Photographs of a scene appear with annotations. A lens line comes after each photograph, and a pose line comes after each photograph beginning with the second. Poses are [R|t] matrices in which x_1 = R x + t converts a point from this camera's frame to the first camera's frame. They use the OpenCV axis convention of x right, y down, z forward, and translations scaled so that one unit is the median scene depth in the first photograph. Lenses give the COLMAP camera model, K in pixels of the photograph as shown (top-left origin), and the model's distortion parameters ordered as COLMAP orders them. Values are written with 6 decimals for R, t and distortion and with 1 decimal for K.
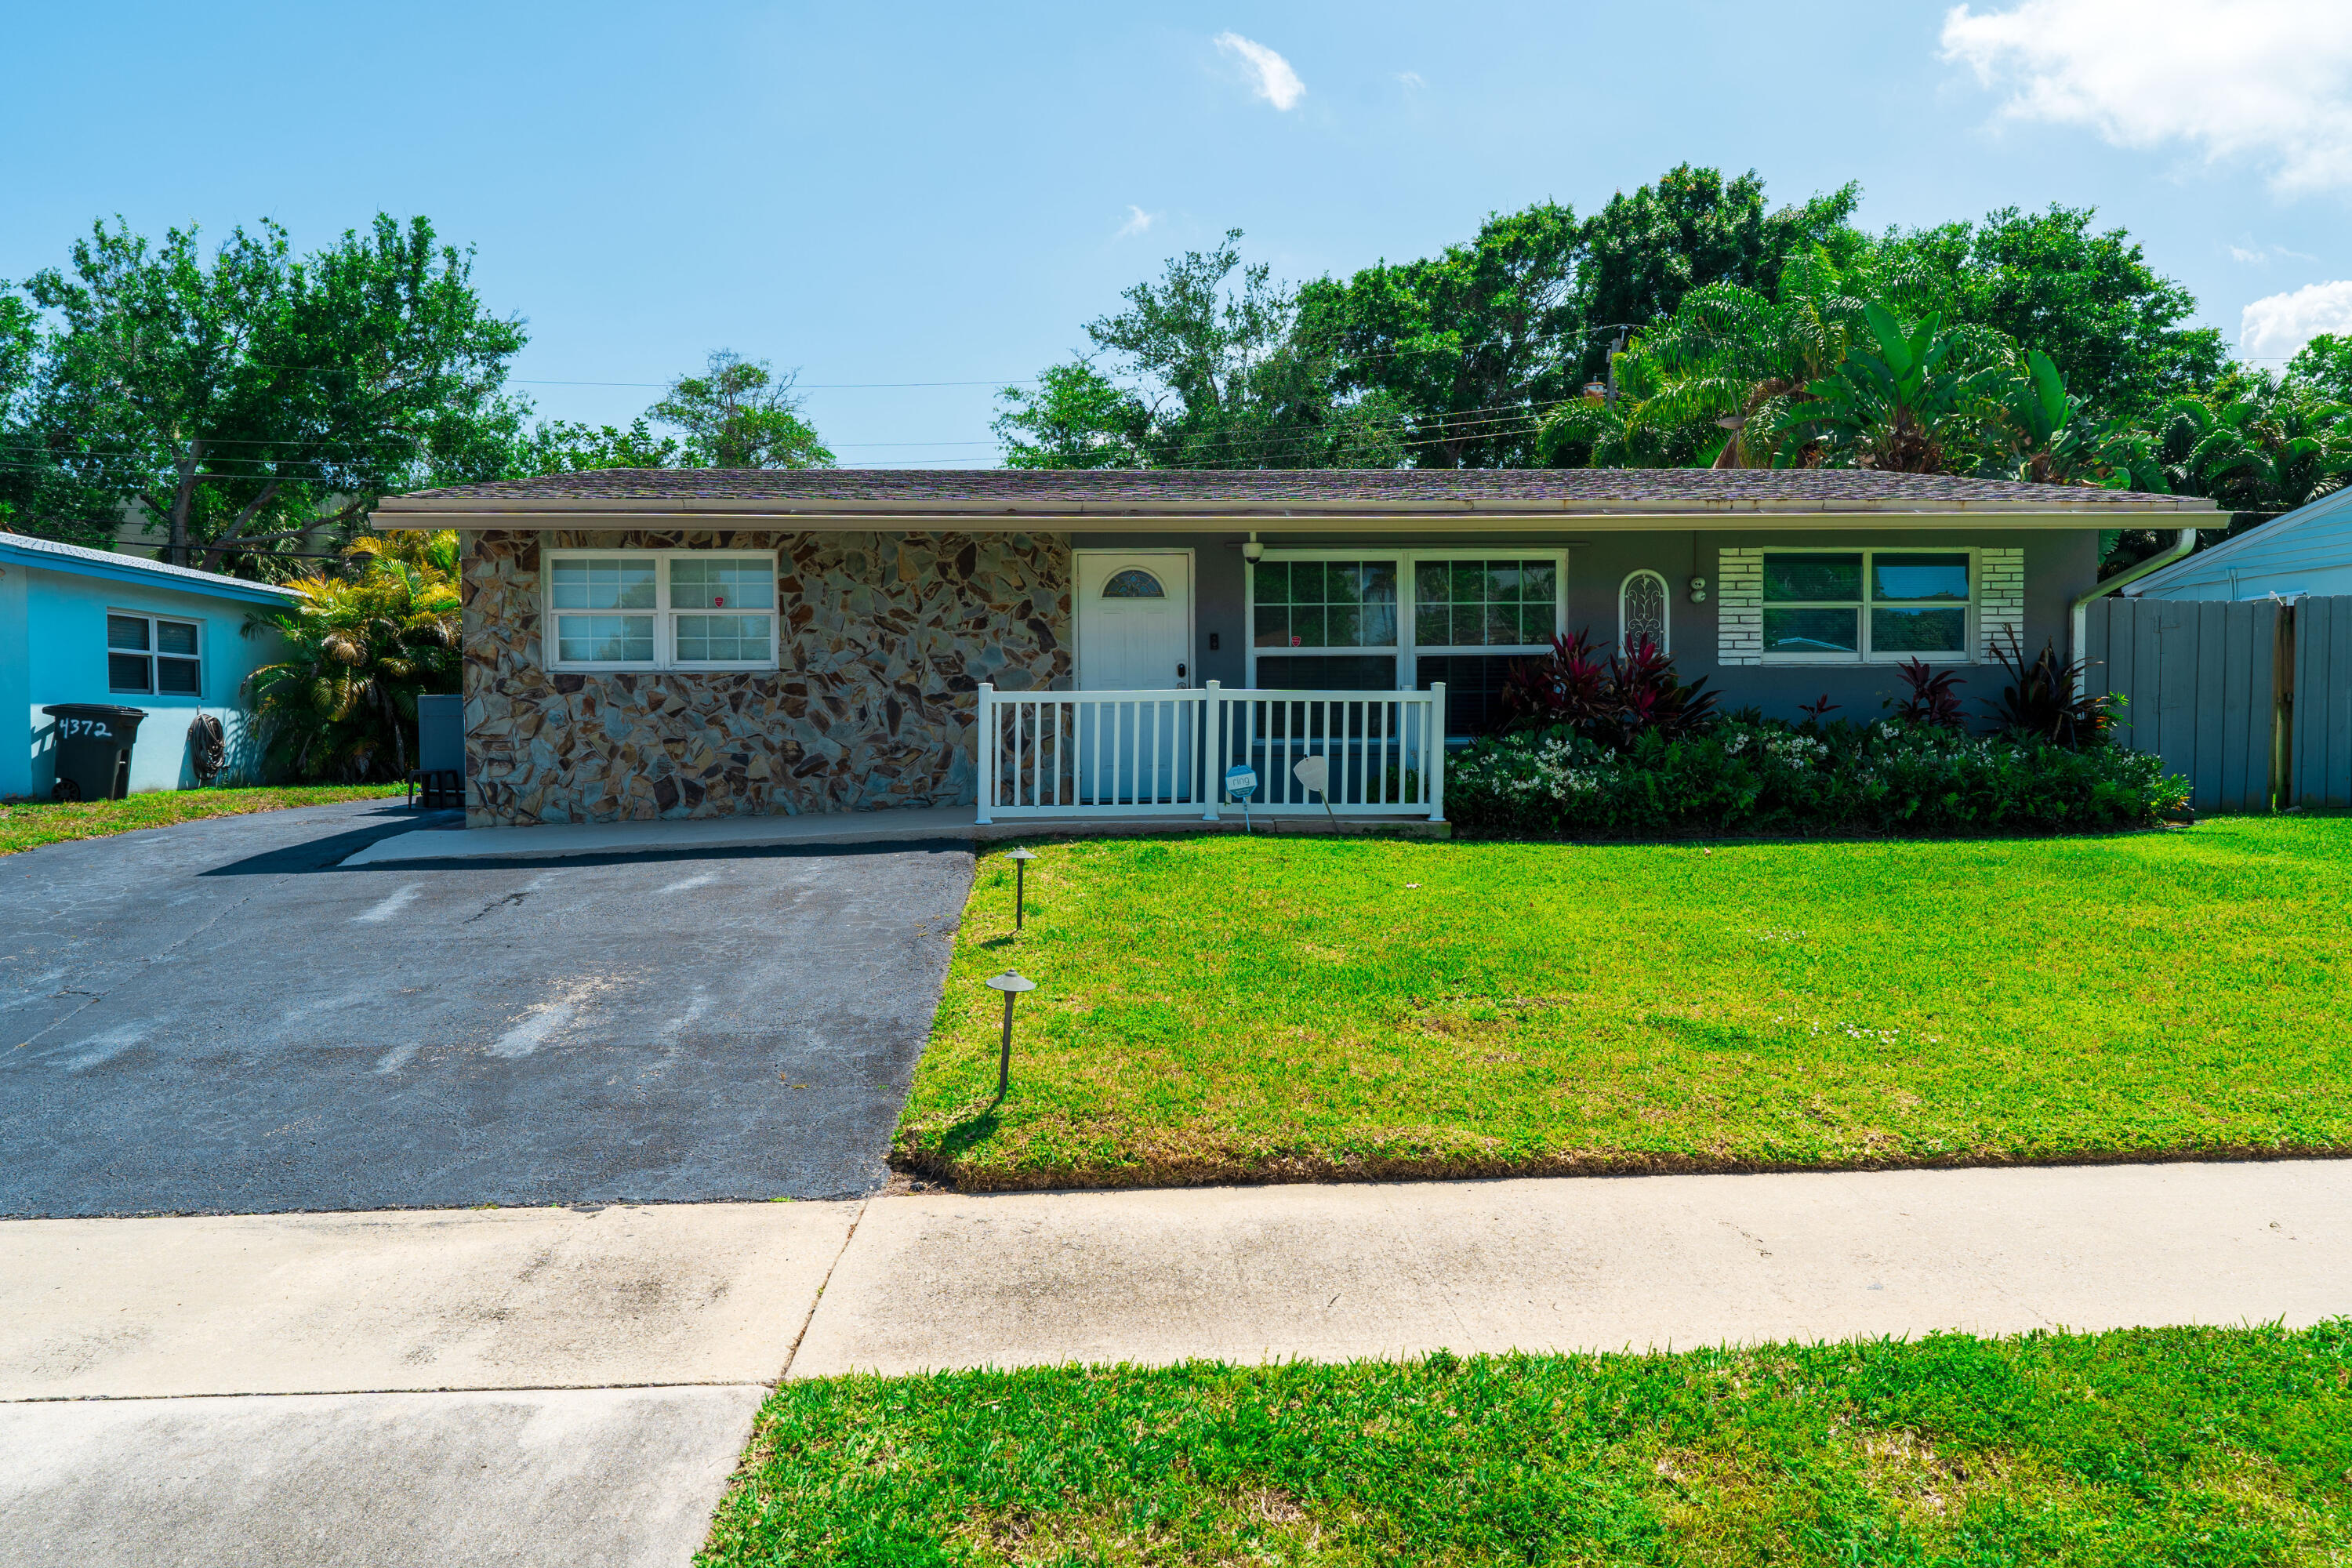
lens RADIAL K [[1509.6, 0, 1176.0], [0, 1509.6, 784.0], [0, 0, 1]] dist [0.001953, 0.001289]
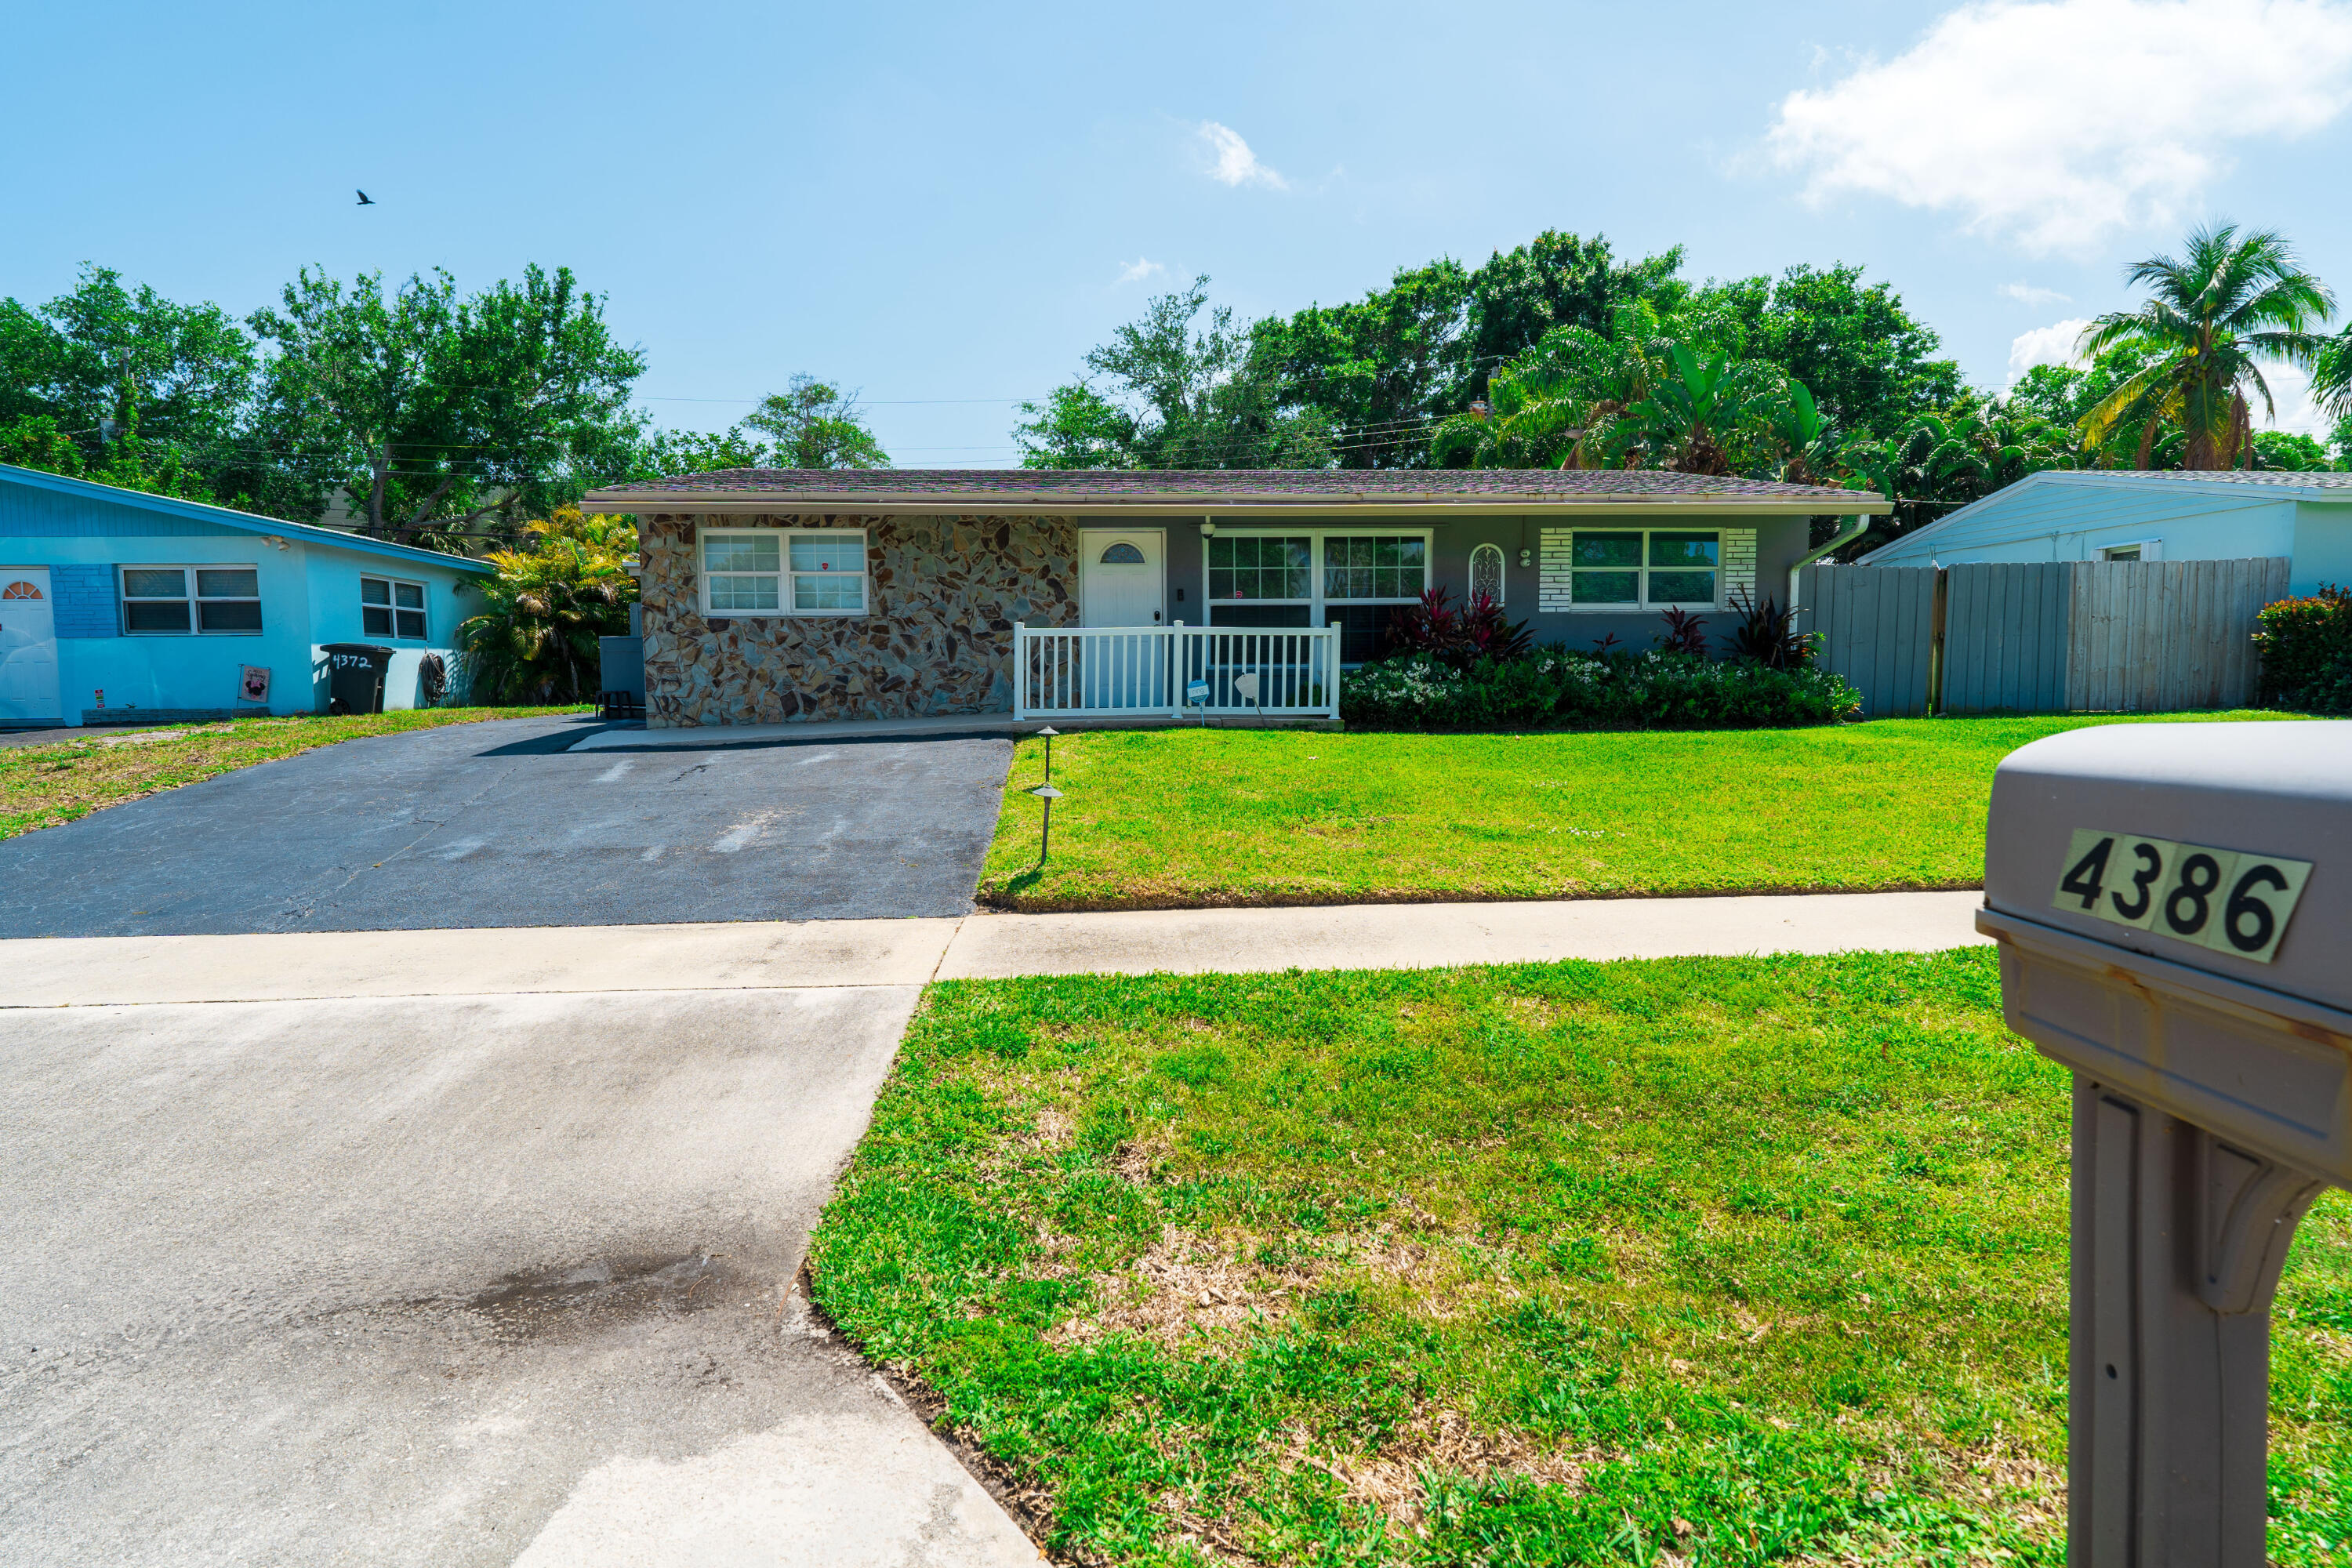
lens RADIAL K [[1214.3, 0, 1176.0], [0, 1214.3, 784.0], [0, 0, 1]] dist [-0.001134, -0.000637]
pose [[0.999886, -0.002247, 0.014948, 0.003823], [0.001493, 0.998735, 0.050251, 0.023631], [-0.015042, -0.050223, 0.998625, -0.130399]]
